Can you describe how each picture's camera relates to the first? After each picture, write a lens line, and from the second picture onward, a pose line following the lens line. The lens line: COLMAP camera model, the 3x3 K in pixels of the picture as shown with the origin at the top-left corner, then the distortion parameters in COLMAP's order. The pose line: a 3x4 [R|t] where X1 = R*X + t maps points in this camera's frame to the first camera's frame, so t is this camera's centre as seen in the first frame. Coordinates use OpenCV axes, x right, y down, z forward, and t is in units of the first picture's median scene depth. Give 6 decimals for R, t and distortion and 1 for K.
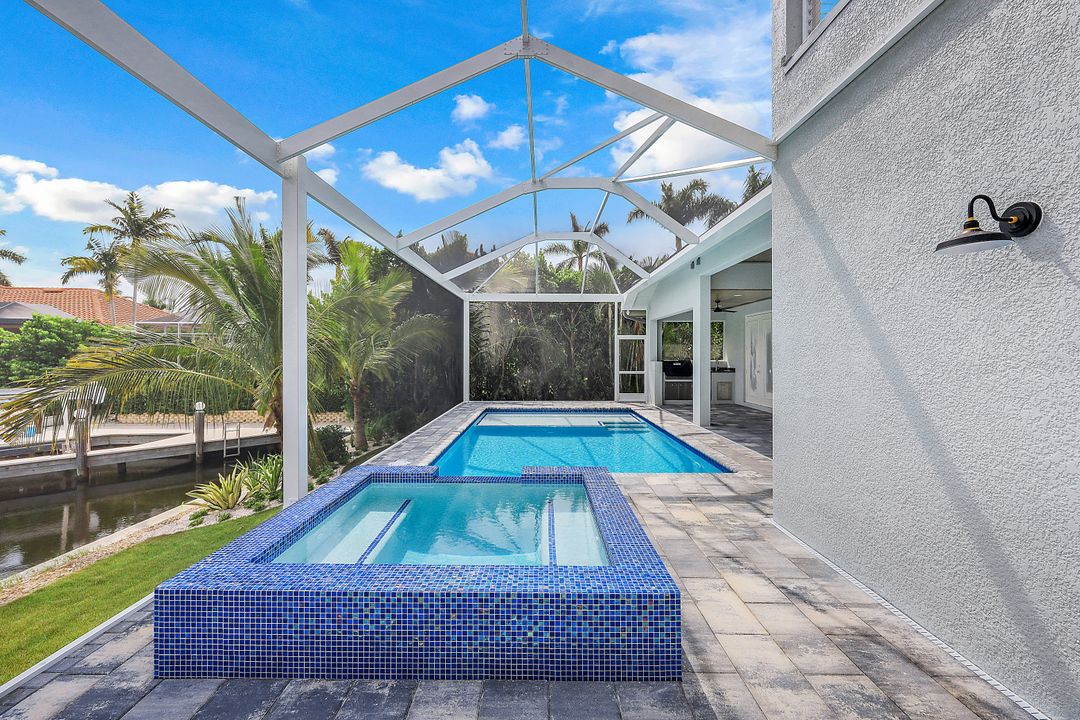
lens RADIAL K [[438.2, 0, 544.9], [0, 438.2, 351.5], [0, 0, 1]] dist [0.000015, -0.000145]
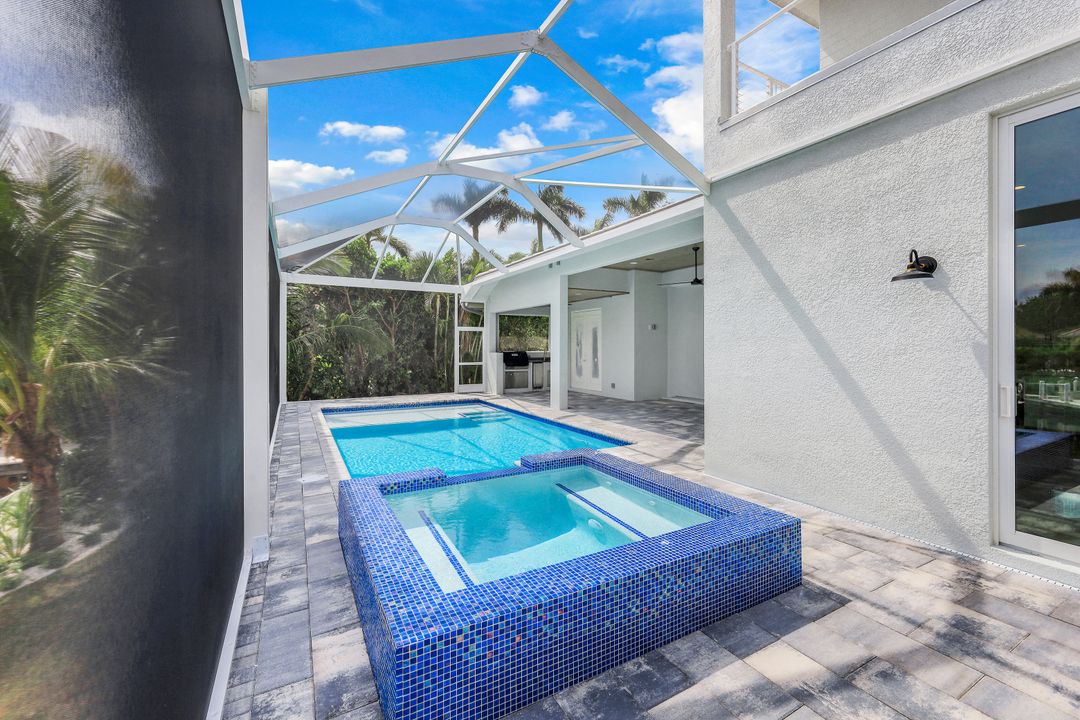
lens RADIAL K [[440.1, 0, 542.5], [0, 440.1, 344.6], [0, 0, 1]] dist [-0.000814, 0.000038]
pose [[0.872511, -0.000007, 0.488594, -0.622411], [-0.001181, 0.999997, 0.002123, 0.005366], [-0.488593, -0.002430, 0.872509, 0.122264]]
